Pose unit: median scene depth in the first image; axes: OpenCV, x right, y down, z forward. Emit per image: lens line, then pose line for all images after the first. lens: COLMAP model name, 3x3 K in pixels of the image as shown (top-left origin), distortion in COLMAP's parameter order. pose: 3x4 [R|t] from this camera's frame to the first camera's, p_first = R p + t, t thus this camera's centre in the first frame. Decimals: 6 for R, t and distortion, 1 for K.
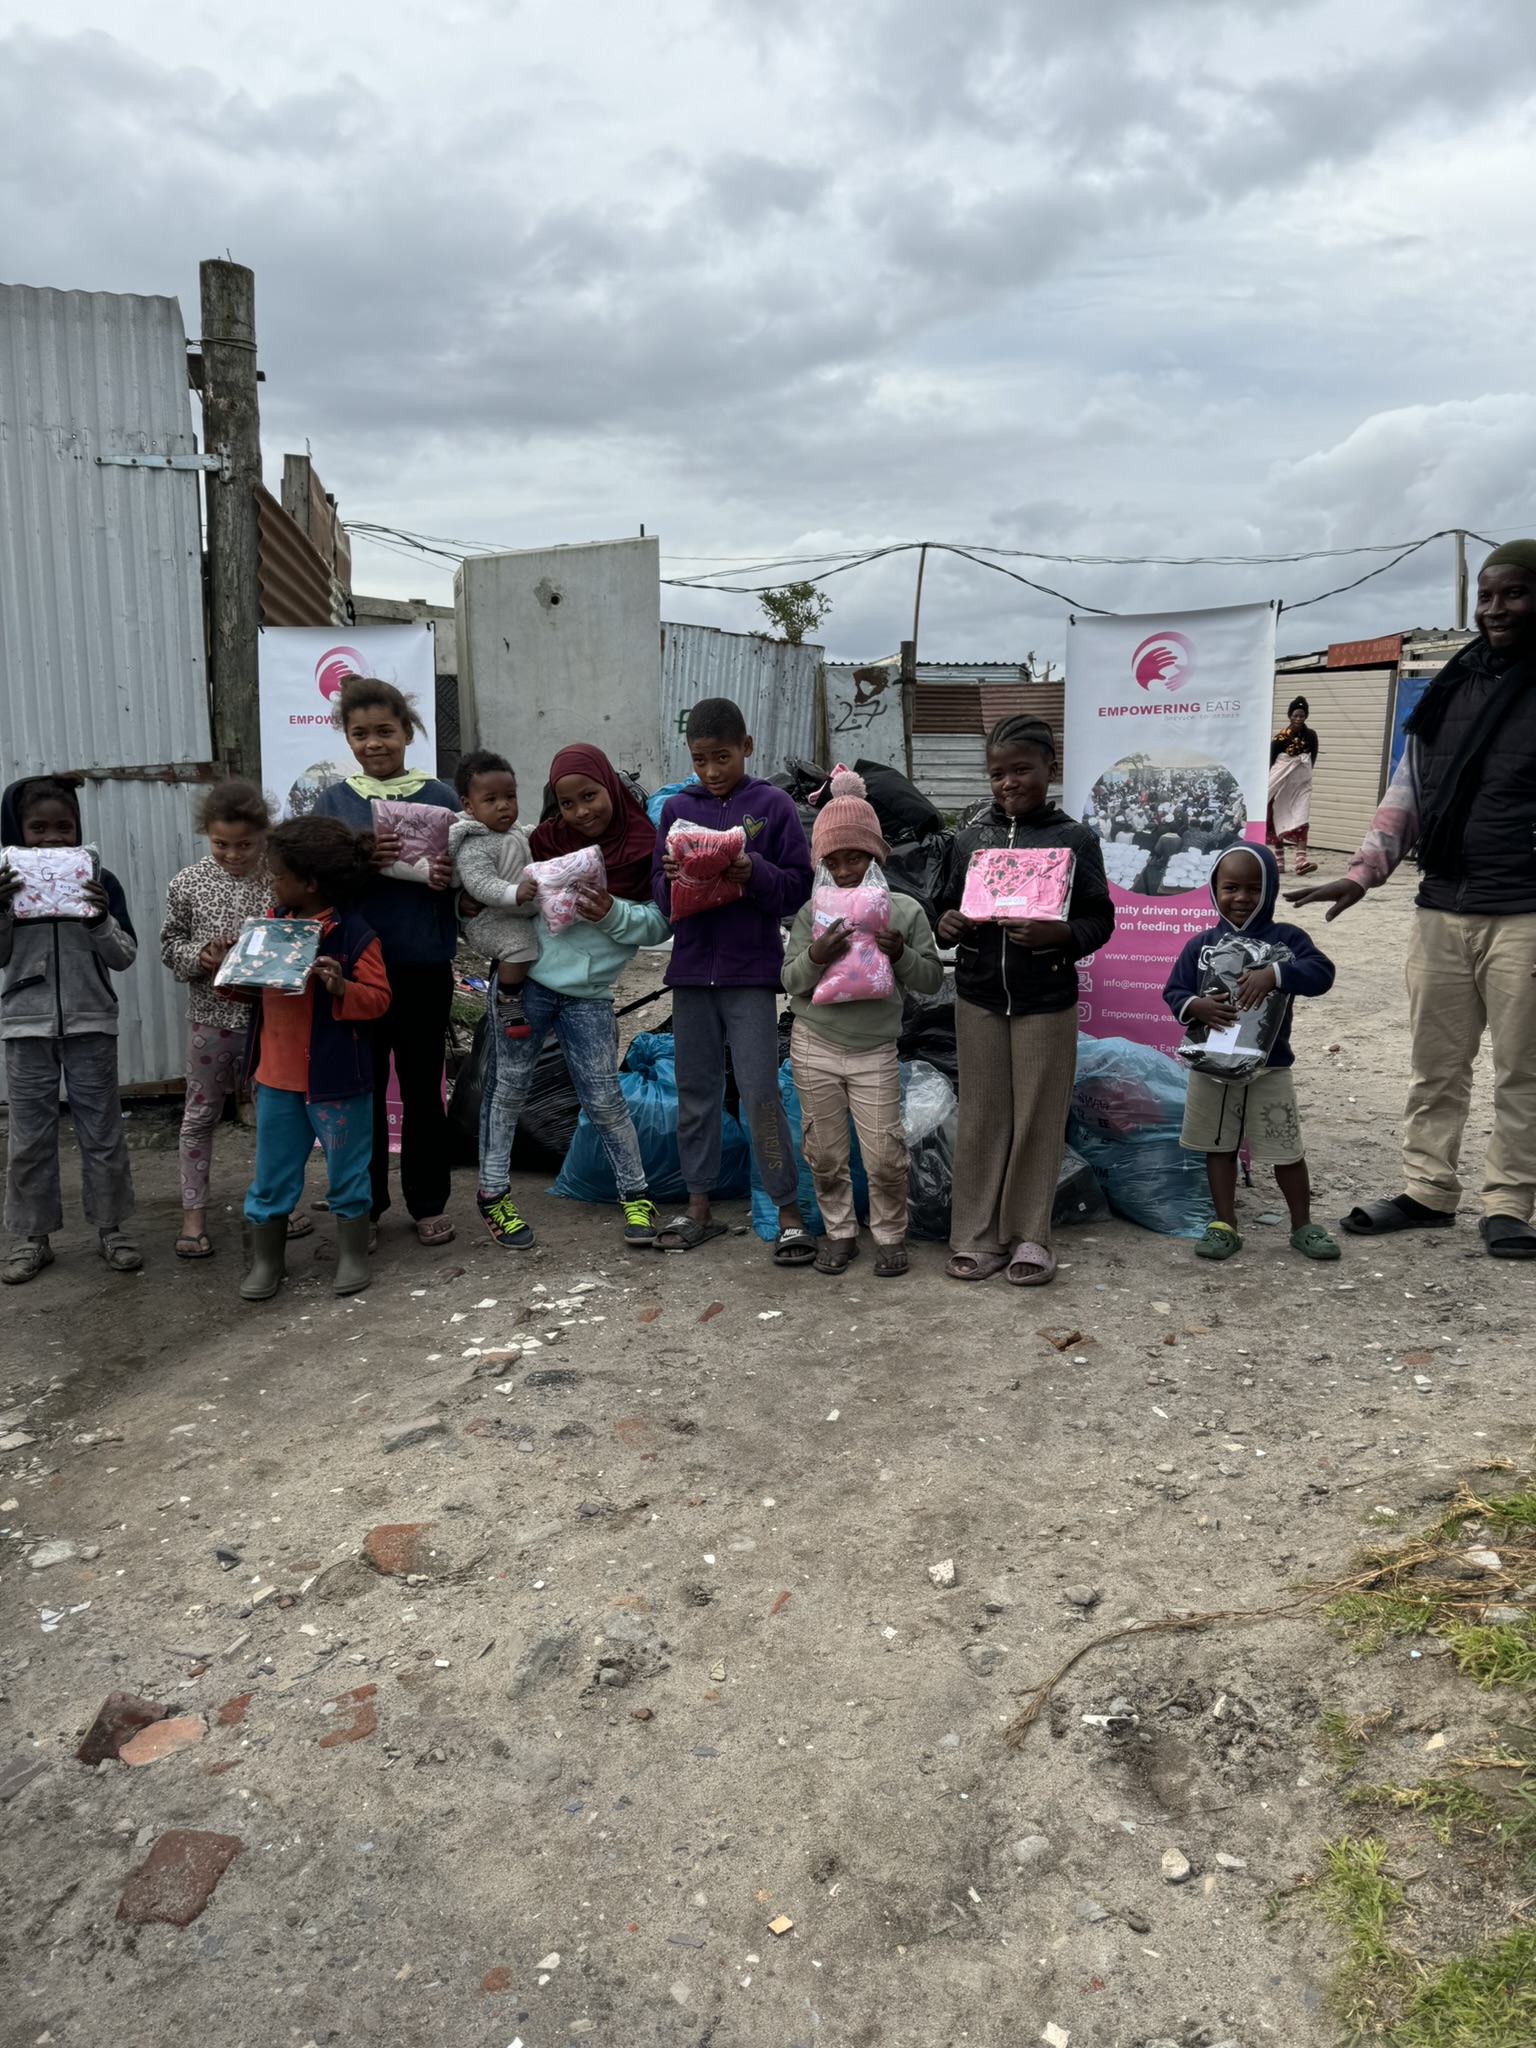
lens RADIAL K [[1434.4, 0, 778.9], [0, 1434.4, 1026.7], [0, 0, 1]] dist [0.157137, -0.140393]
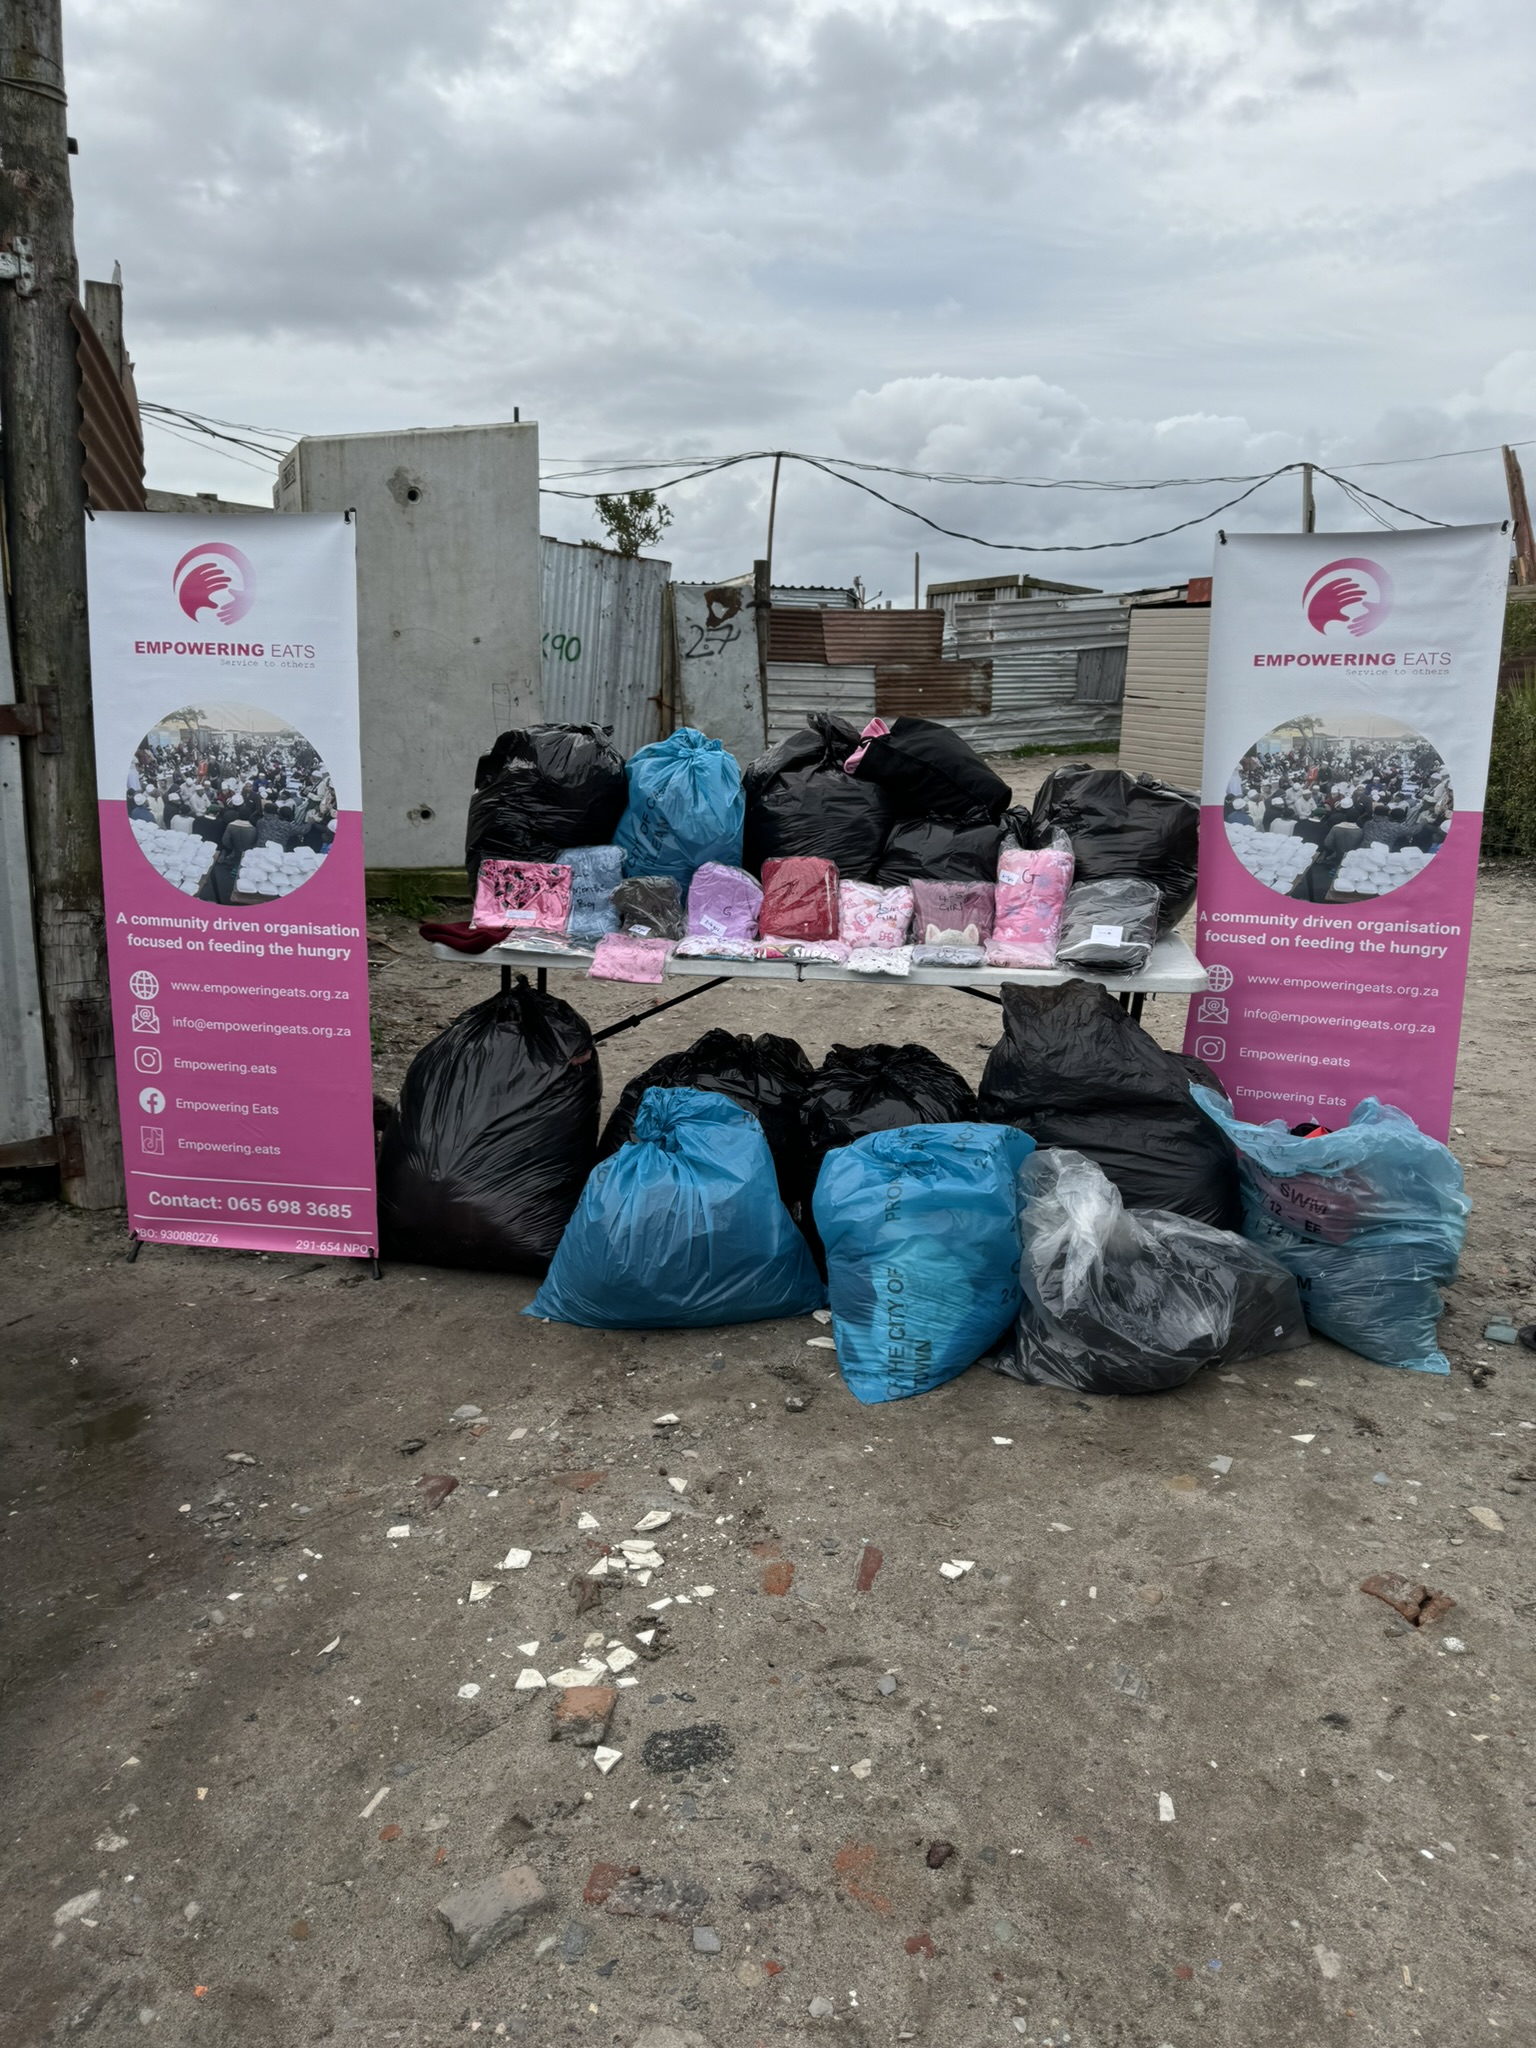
lens RADIAL K [[1444.3, 0, 763.8], [0, 1444.3, 1036.0], [0, 0, 1]] dist [0.023198, 0.005436]
pose [[0.990073, -0.013432, 0.139912, -0.140283], [0.005377, 0.998314, 0.057793, -0.064957], [-0.140452, -0.056467, 0.988476, 0.272891]]
